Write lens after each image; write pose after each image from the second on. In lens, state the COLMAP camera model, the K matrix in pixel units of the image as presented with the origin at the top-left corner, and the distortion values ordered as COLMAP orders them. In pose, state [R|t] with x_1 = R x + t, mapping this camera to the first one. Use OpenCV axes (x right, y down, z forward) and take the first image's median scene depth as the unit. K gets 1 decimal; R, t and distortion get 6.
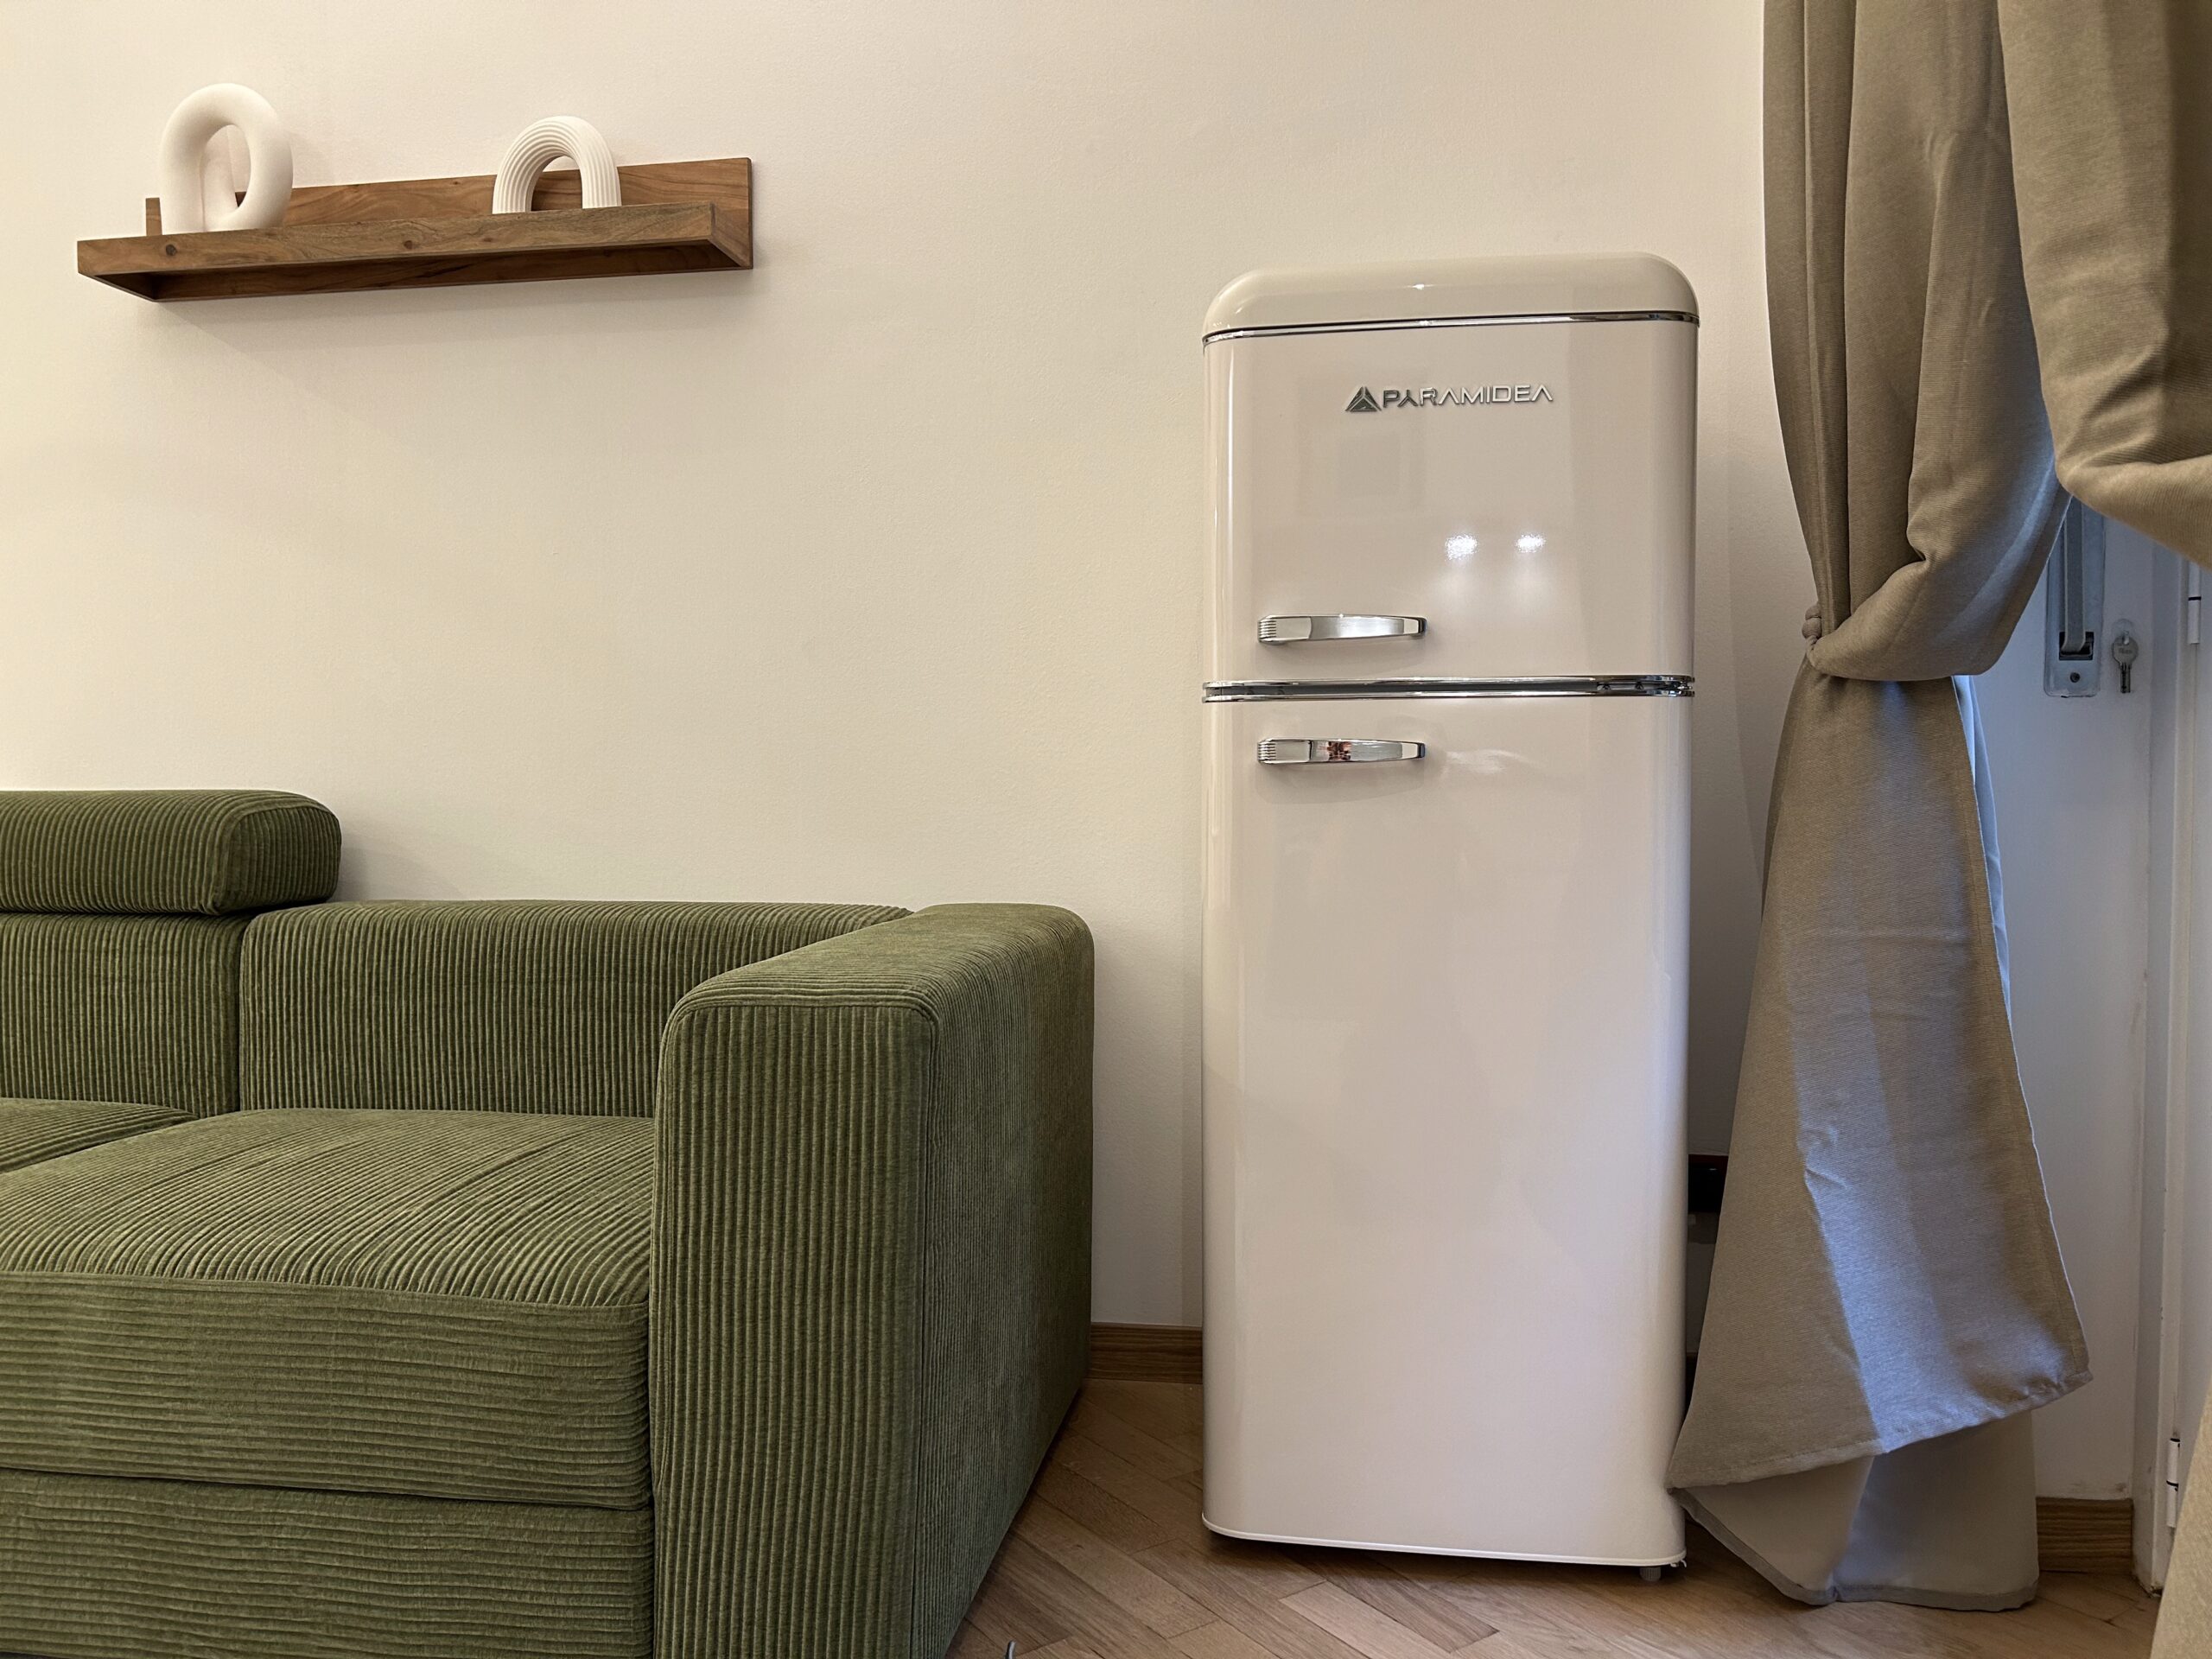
lens RADIAL K [[1669.8, 0, 1093.0], [0, 1669.8, 826.4], [0, 0, 1]] dist [0.063897, -0.071606]
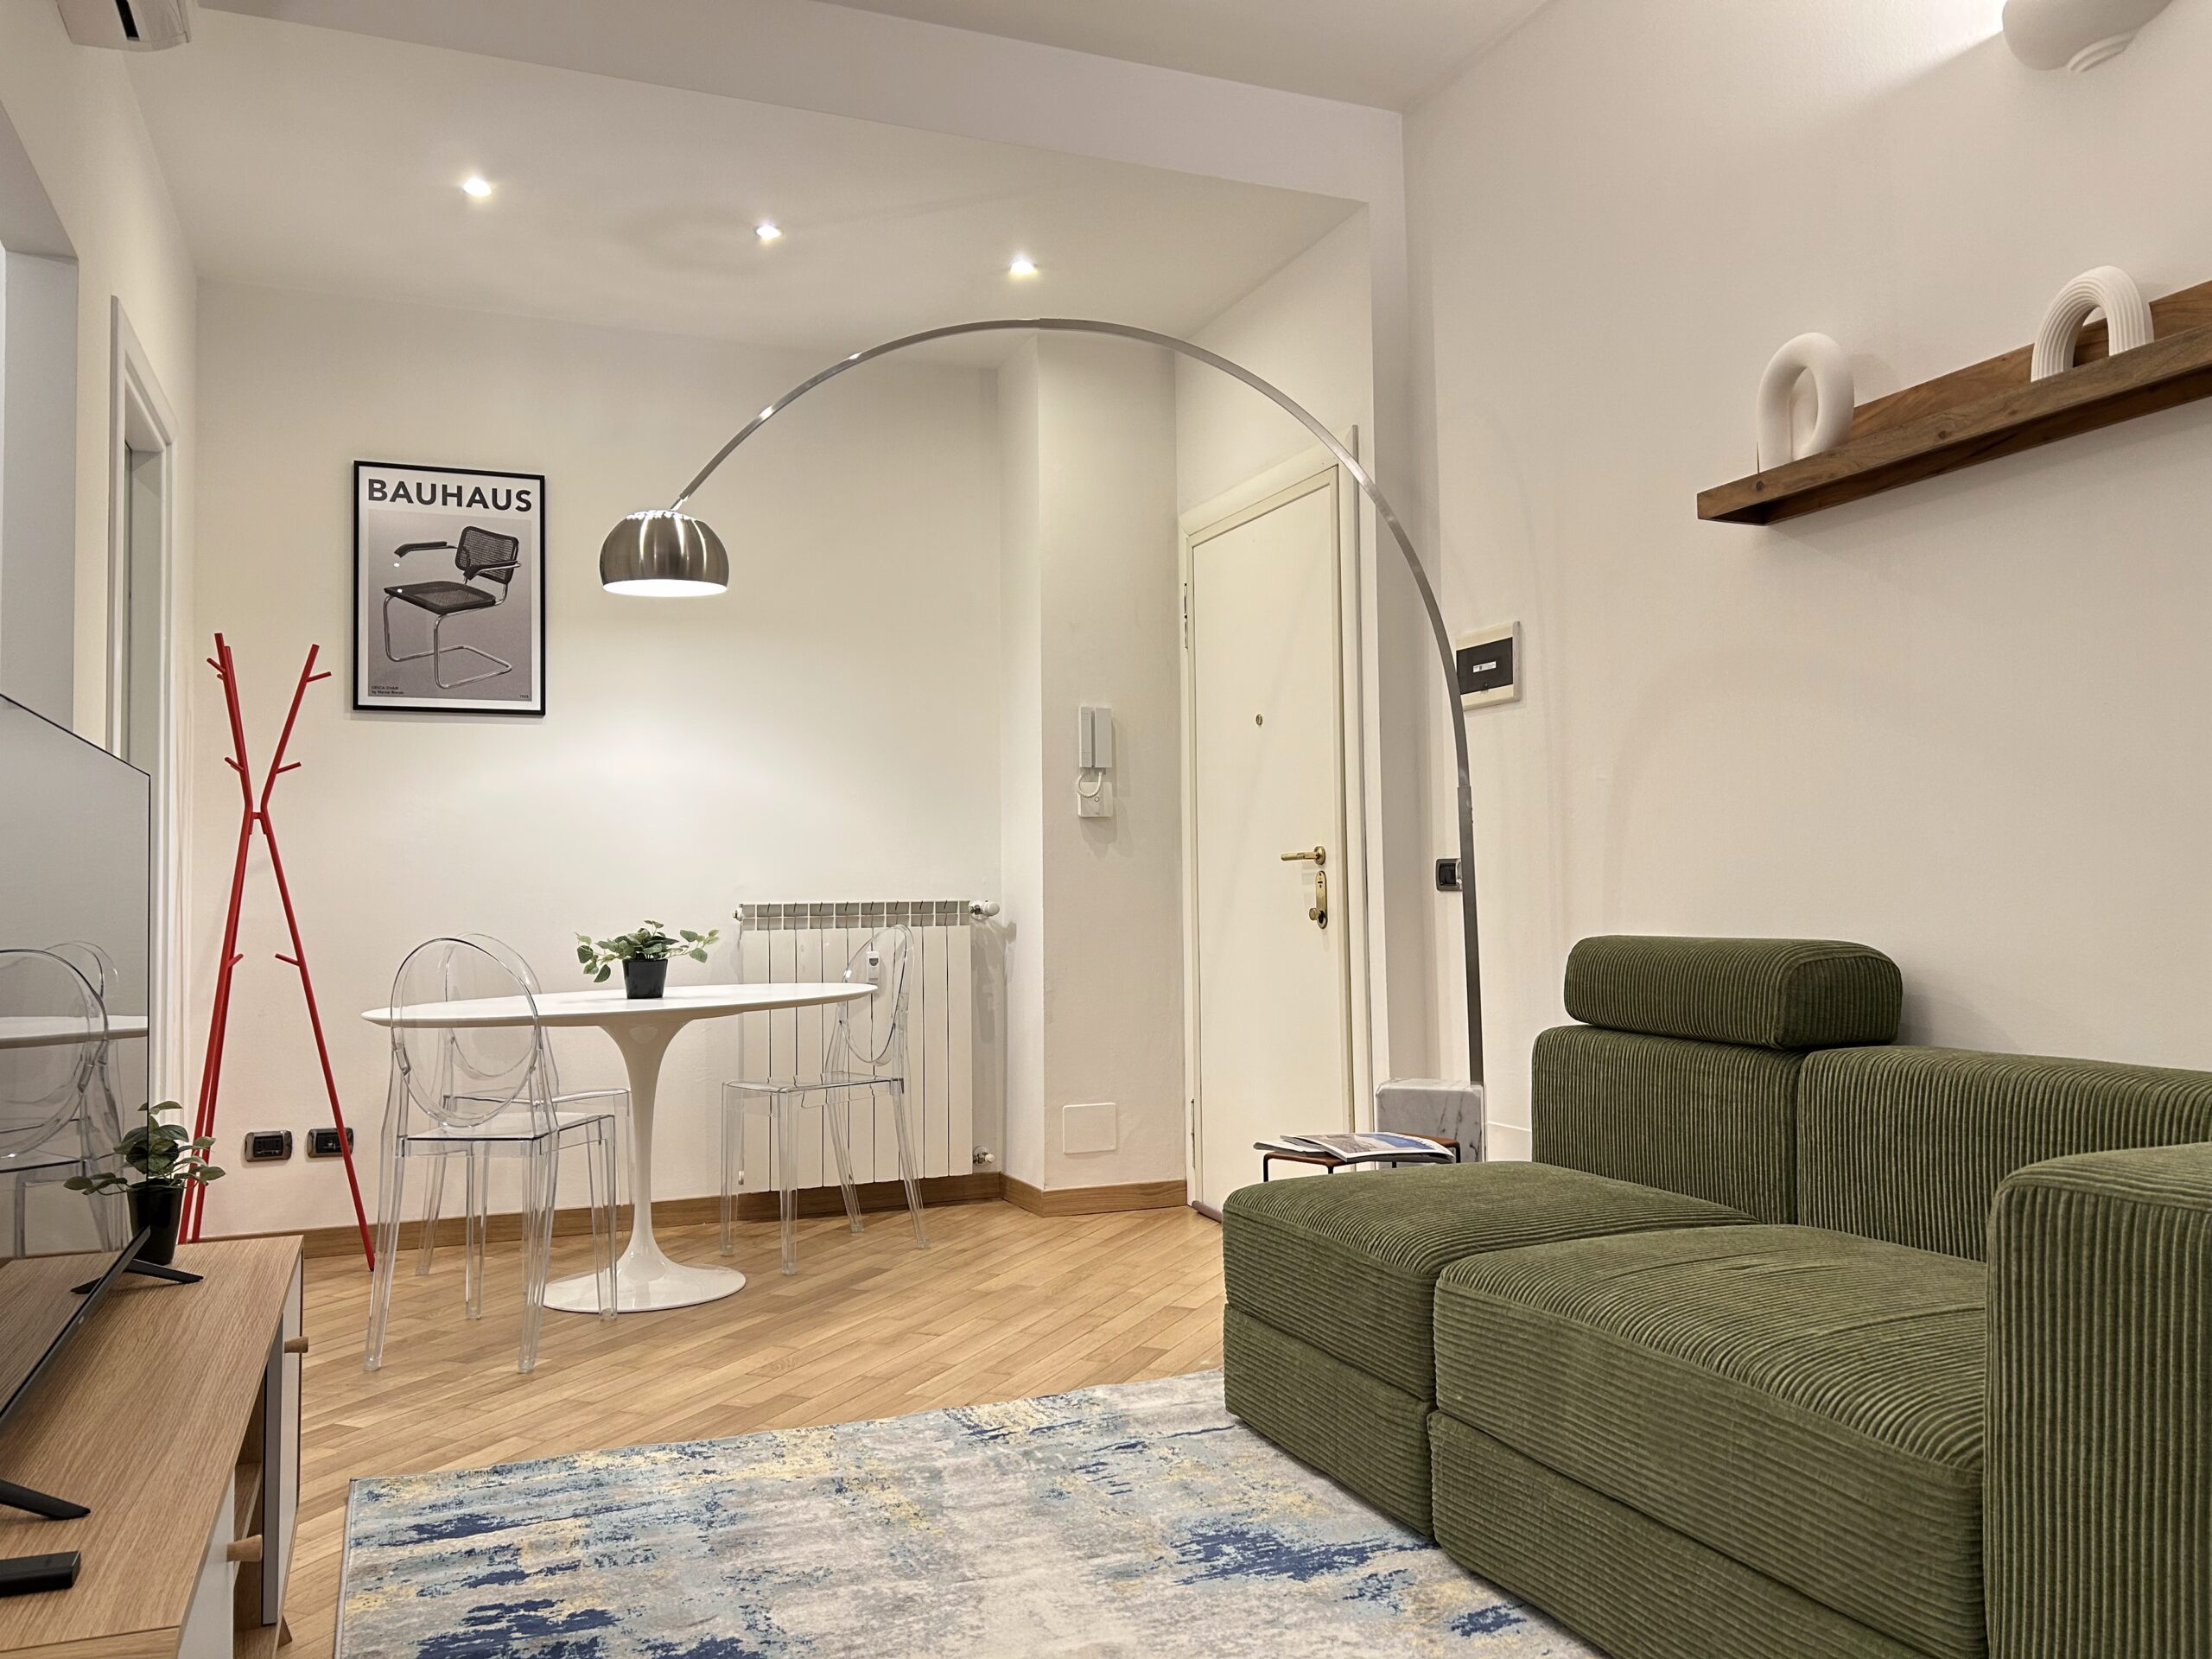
lens RADIAL K [[1657.2, 0, 1101.3], [0, 1657.2, 823.5], [0, 0, 1]] dist [0.064226, -0.076592]
pose [[0.524192, -0.039342, -0.850691, 0.330923], [-0.023975, 0.997855, -0.060921, -0.031675], [0.851263, 0.052330, 0.522124, 0.002628]]
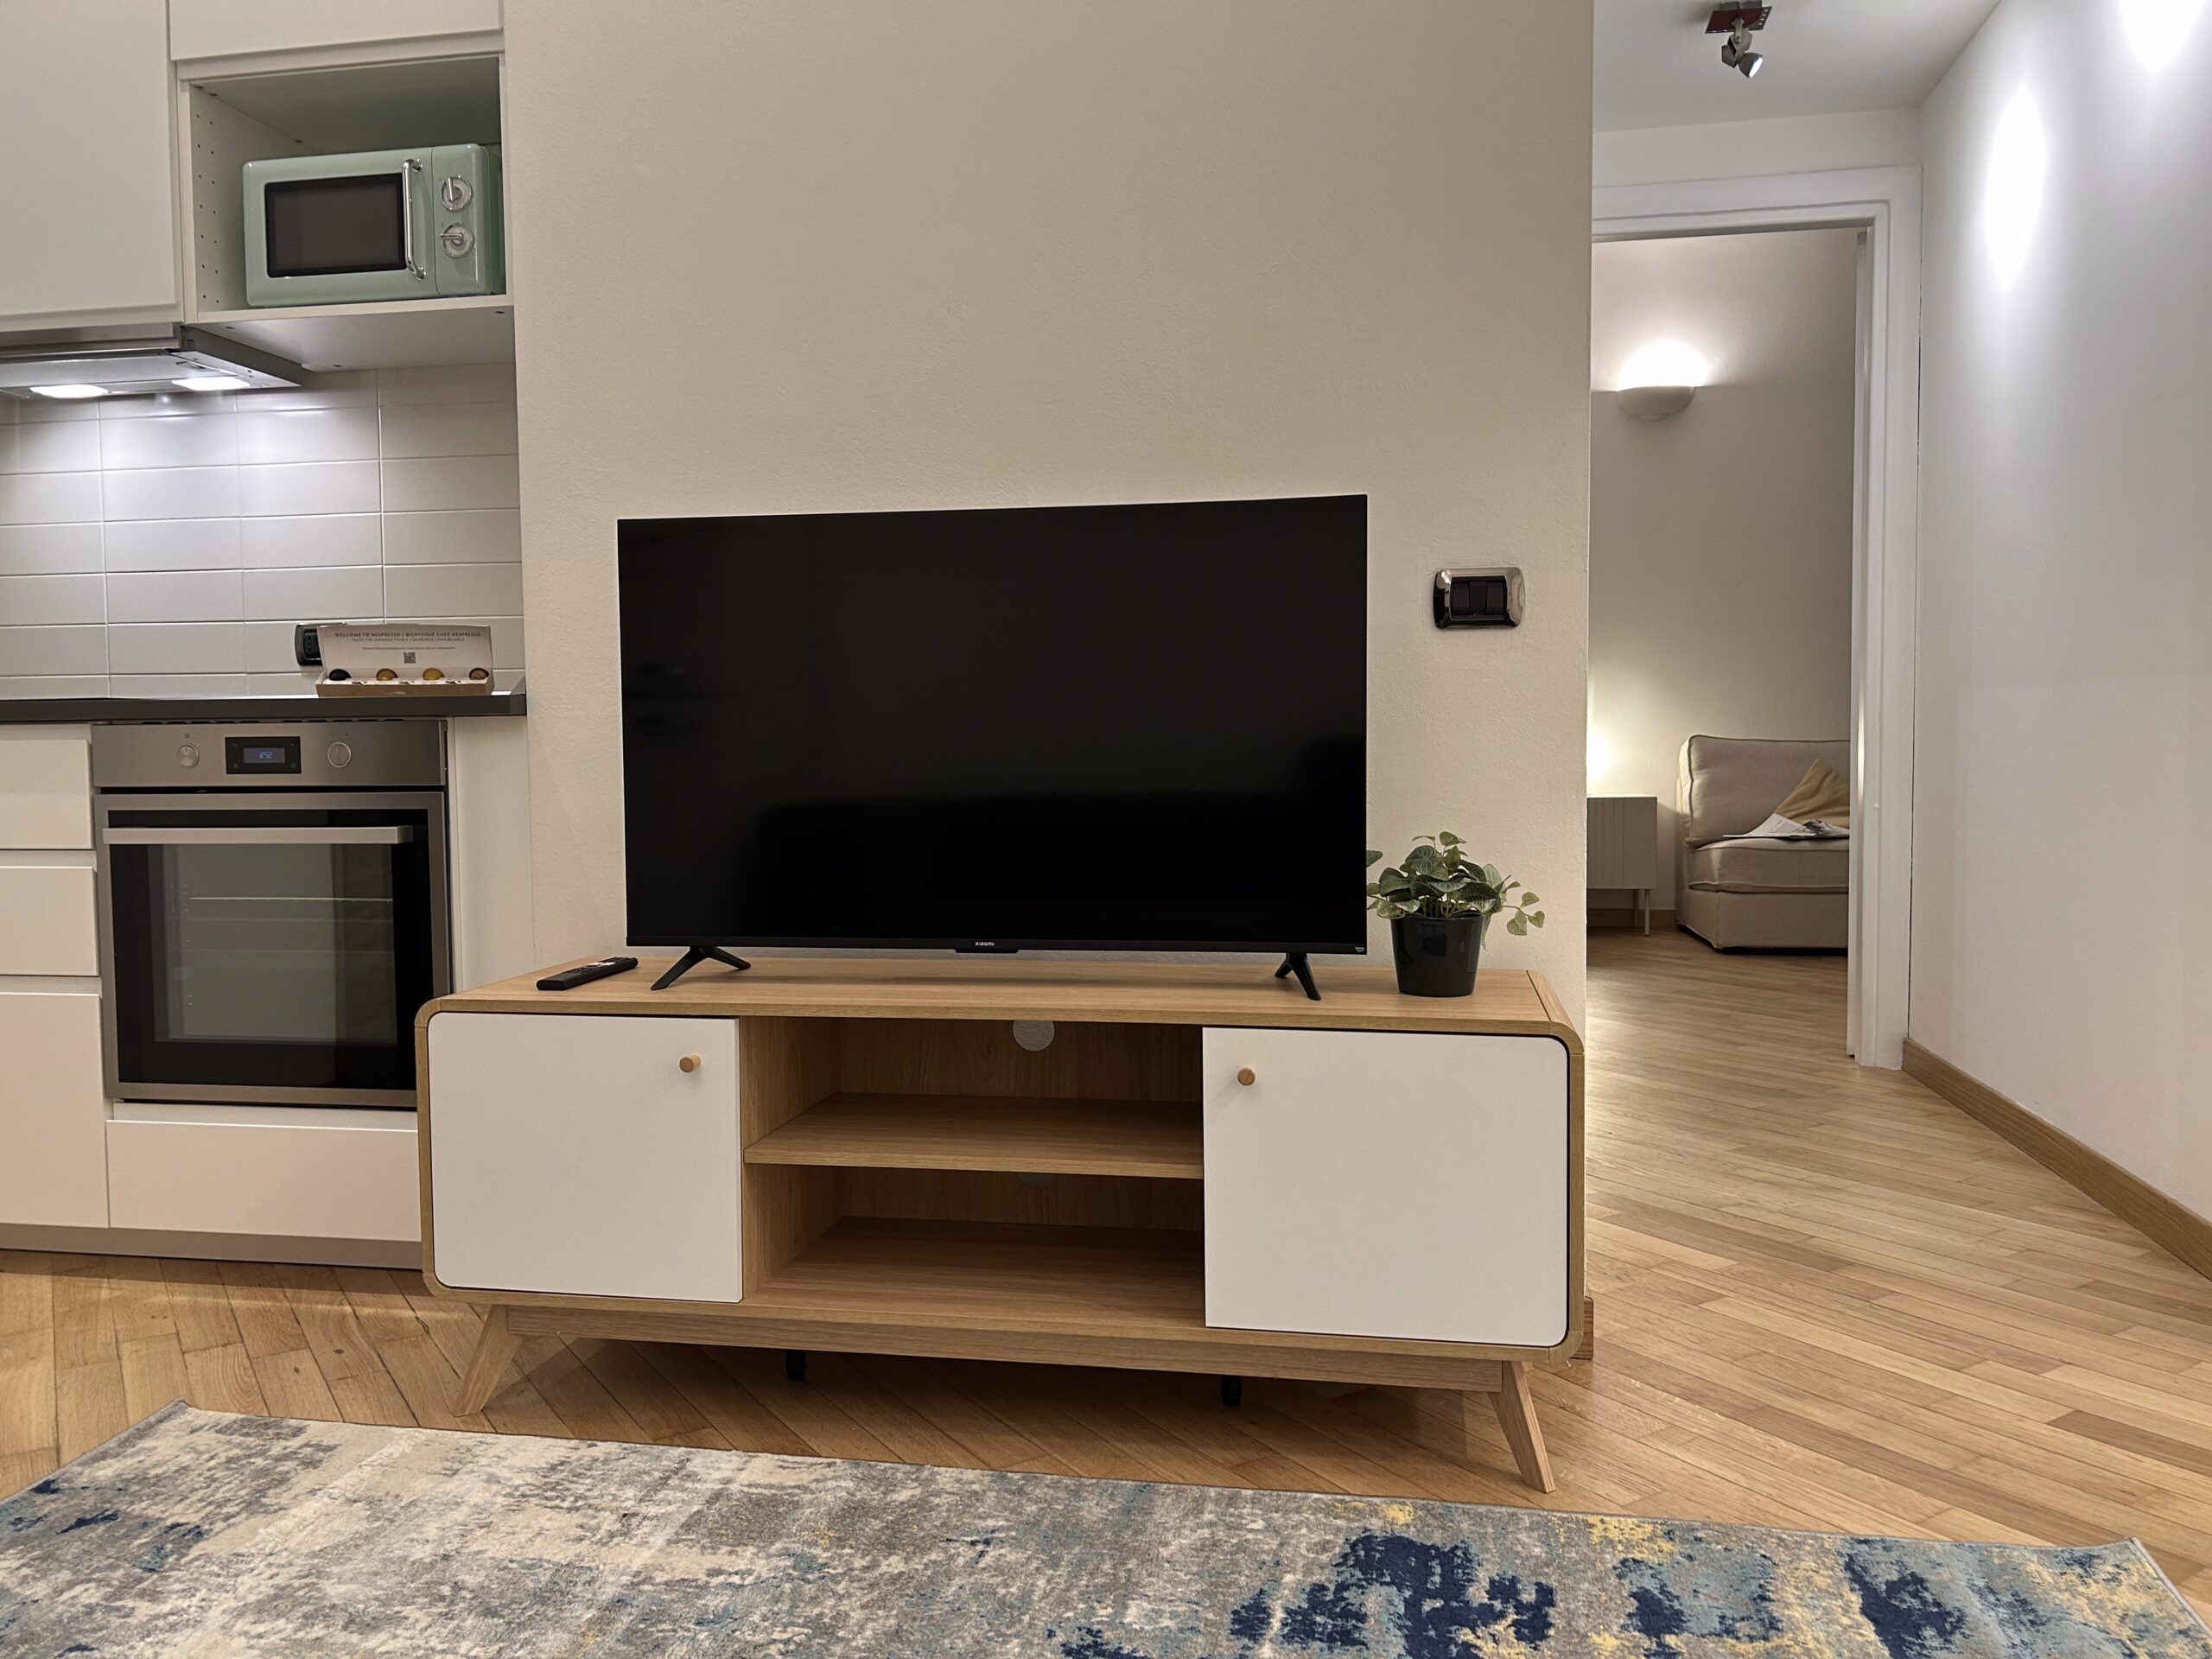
lens RADIAL K [[1657.2, 0, 1101.3], [0, 1657.2, 823.5], [0, 0, 1]] dist [0.064226, -0.076592]
pose [[-0.999434, 0.014507, 0.030367, -0.963092], [0.017137, 0.995954, 0.088221, 0.001700], [-0.028964, 0.088691, -0.995638, 1.323158]]
